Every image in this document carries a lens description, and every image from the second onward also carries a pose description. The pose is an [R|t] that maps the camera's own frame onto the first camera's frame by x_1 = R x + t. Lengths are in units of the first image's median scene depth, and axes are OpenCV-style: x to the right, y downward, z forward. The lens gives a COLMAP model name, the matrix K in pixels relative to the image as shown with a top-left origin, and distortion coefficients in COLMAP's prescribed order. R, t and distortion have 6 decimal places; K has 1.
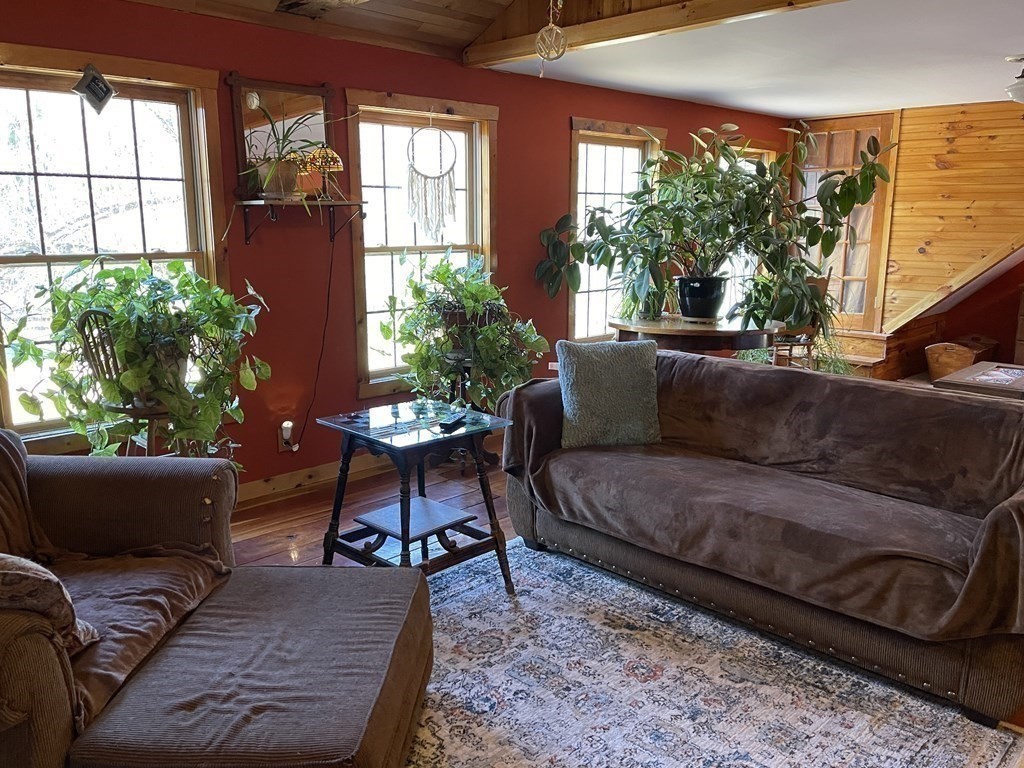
lens RADIAL K [[817.1, 0, 512.0], [0, 817.1, 384.0], [0, 0, 1]] dist [0.007222, 0.001470]
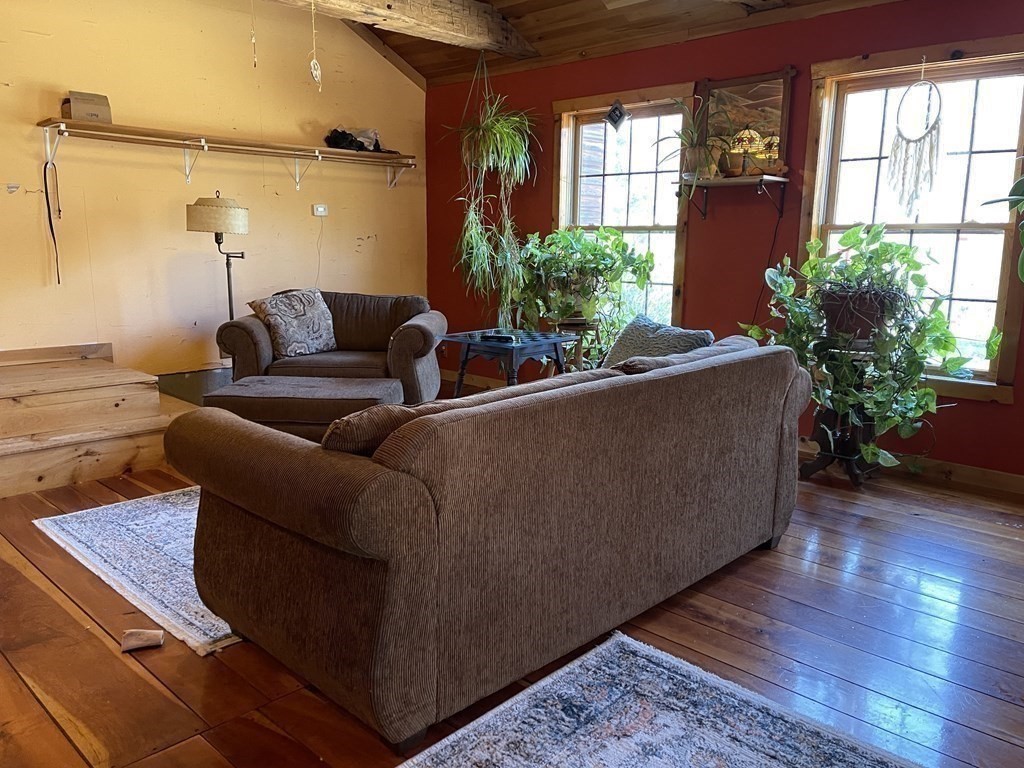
lens RADIAL K [[780.8, 0, 512.0], [0, 780.8, 384.0], [0, 0, 1]] dist [0.075229, -0.097140]
pose [[-0.037045, 0.193588, -0.980383, 0.783741], [-0.211183, 0.957383, 0.197026, -0.085882], [0.976744, 0.214339, 0.005416, 0.650969]]
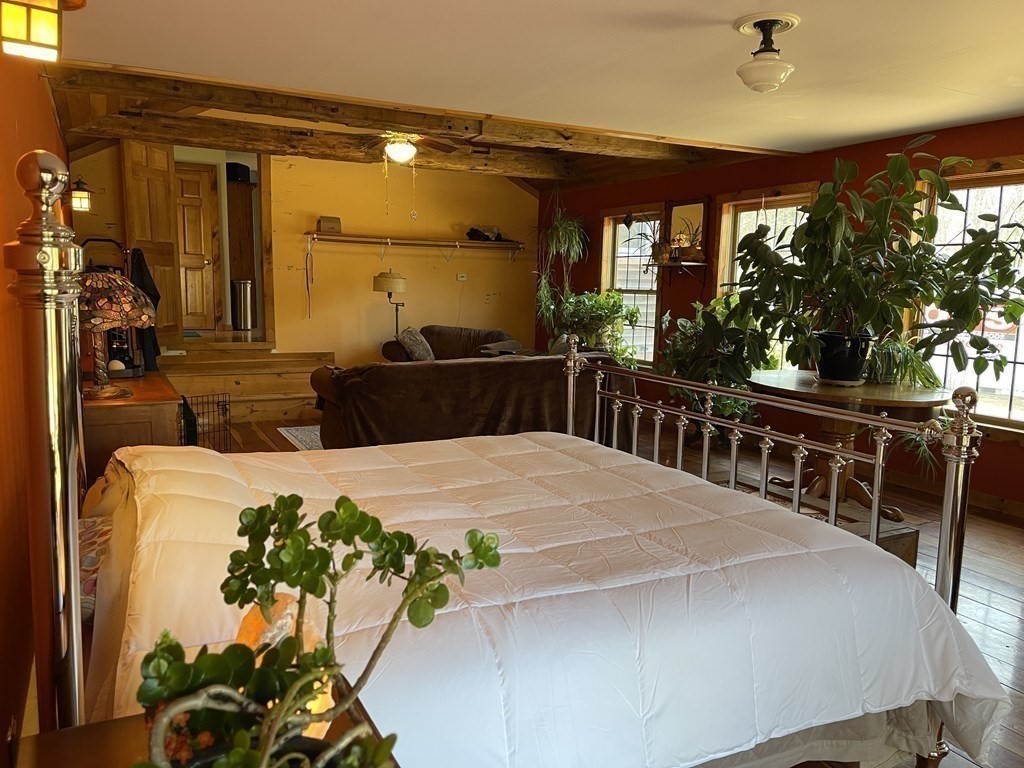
lens RADIAL K [[766.9, 0, 512.0], [0, 766.9, 384.0], [0, 0, 1]] dist [0.000909, -0.001879]
pose [[-0.340824, 0.120279, -0.932401, 1.321920], [-0.207293, 0.957758, 0.199322, -0.198153], [0.916989, 0.261214, -0.301494, 1.085185]]
